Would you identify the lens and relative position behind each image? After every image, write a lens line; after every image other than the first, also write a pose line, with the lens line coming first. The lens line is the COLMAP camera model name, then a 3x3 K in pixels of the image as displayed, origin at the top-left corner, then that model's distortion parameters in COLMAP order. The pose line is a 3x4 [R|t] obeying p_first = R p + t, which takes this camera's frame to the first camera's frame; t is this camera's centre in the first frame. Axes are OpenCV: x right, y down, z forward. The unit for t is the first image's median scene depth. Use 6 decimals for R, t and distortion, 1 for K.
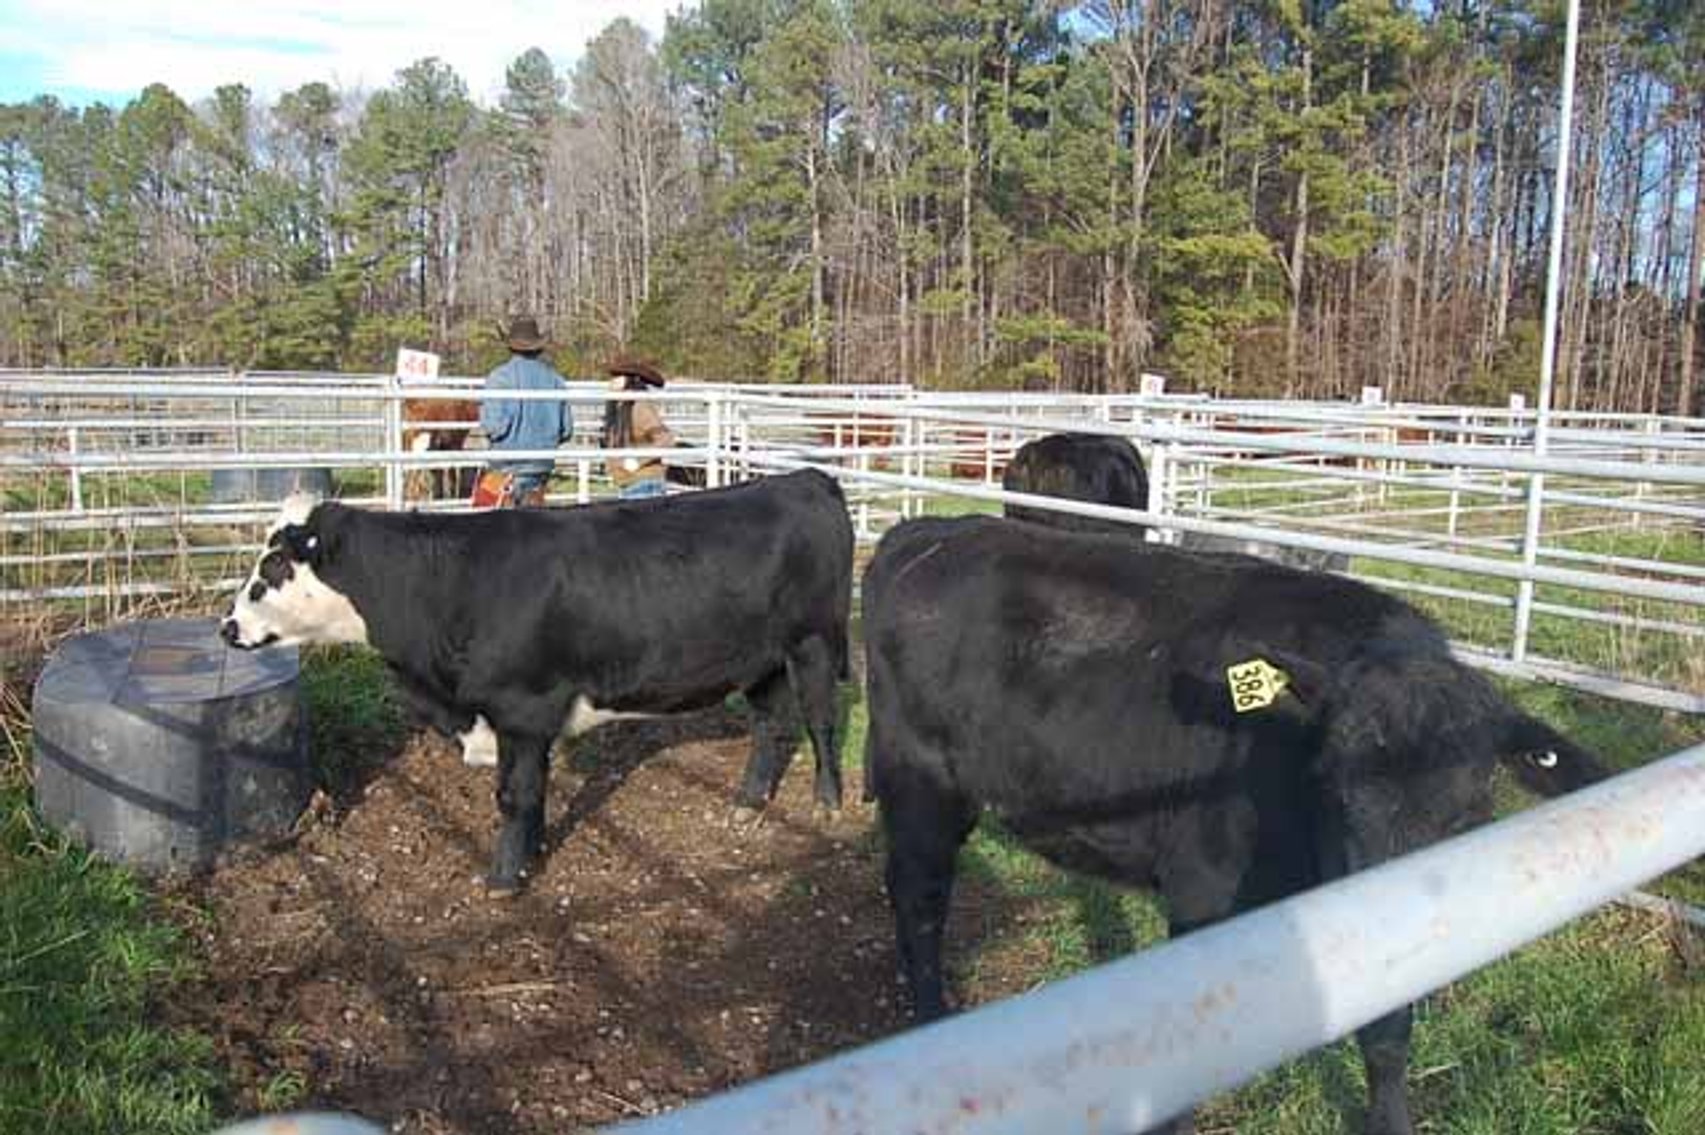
lens RADIAL K [[1359.2, 0, 837.6], [0, 1359.2, 566.5], [0, 0, 1]] dist [-0.081016, 0.029897]
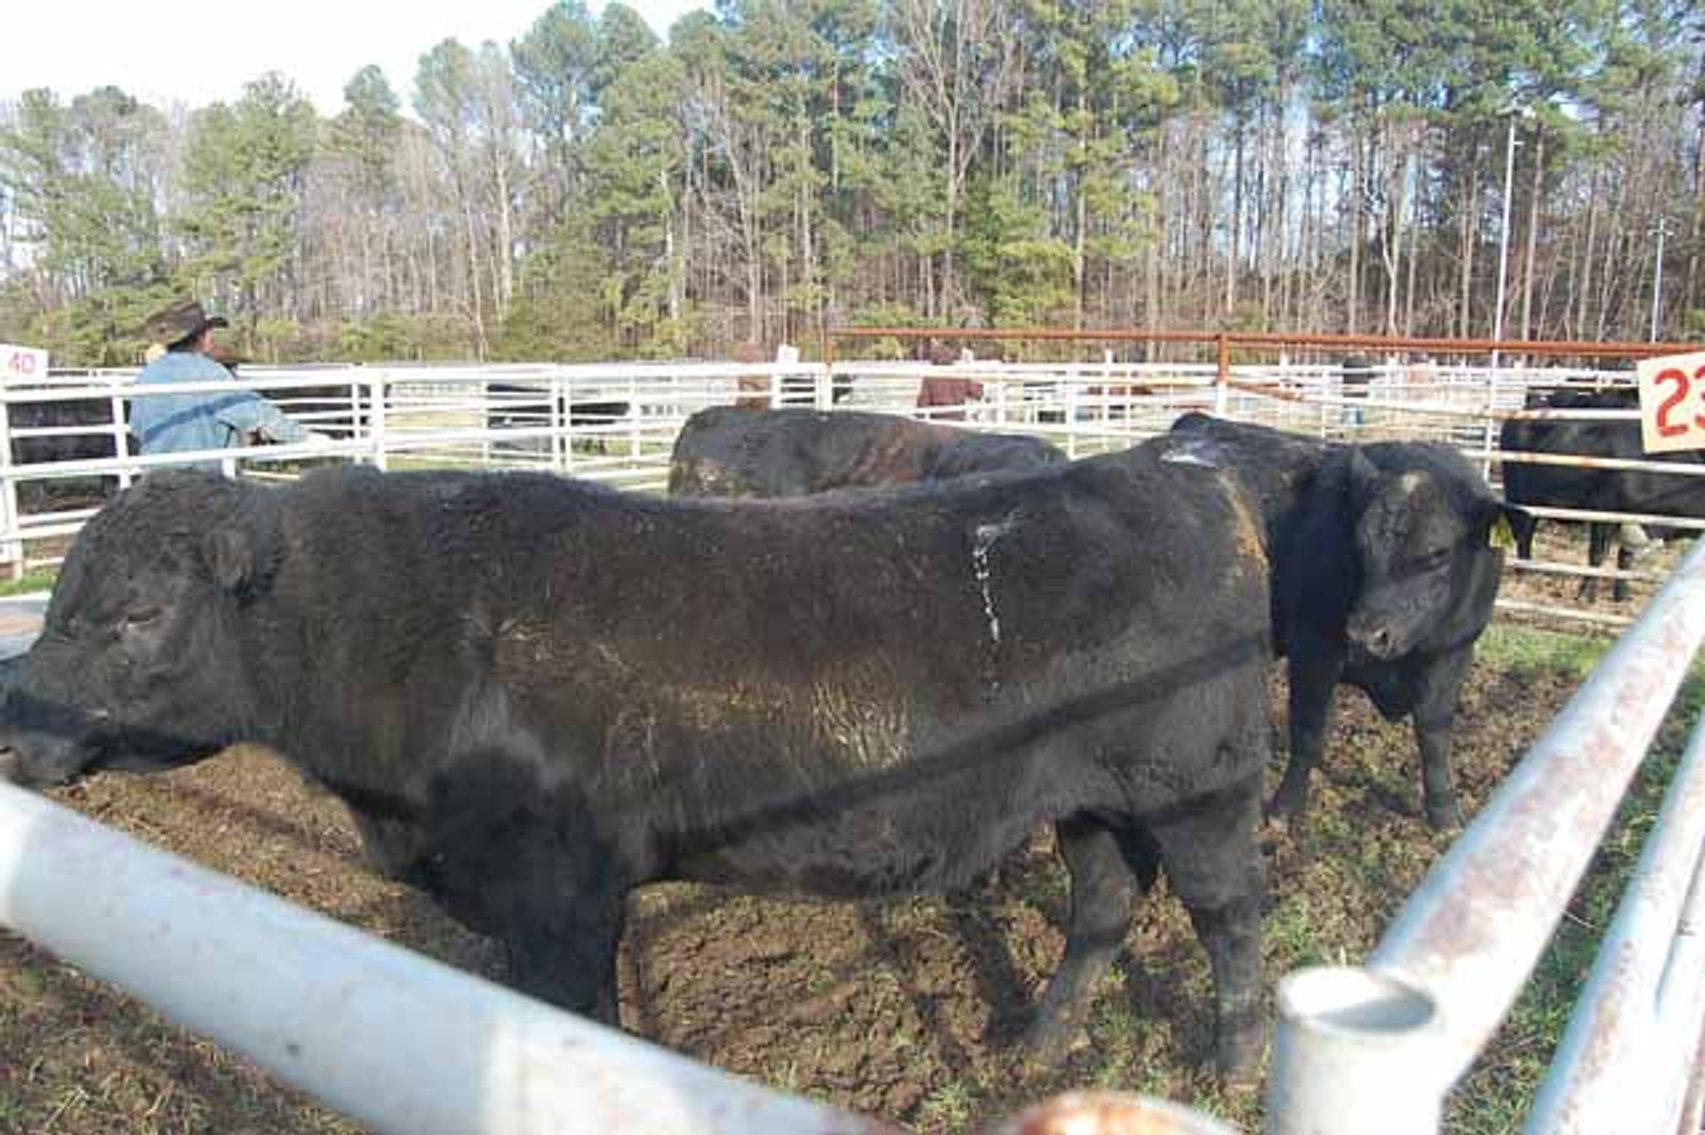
lens RADIAL K [[1359.2, 0, 829.8], [0, 1359.2, 570.5], [0, 0, 1]] dist [-0.081016, 0.029897]
pose [[0.960580, -0.072698, 0.268331, -0.255928], [0.067115, 0.997296, 0.029933, 0.017873], [-0.269782, -0.010744, 0.962862, -0.190880]]
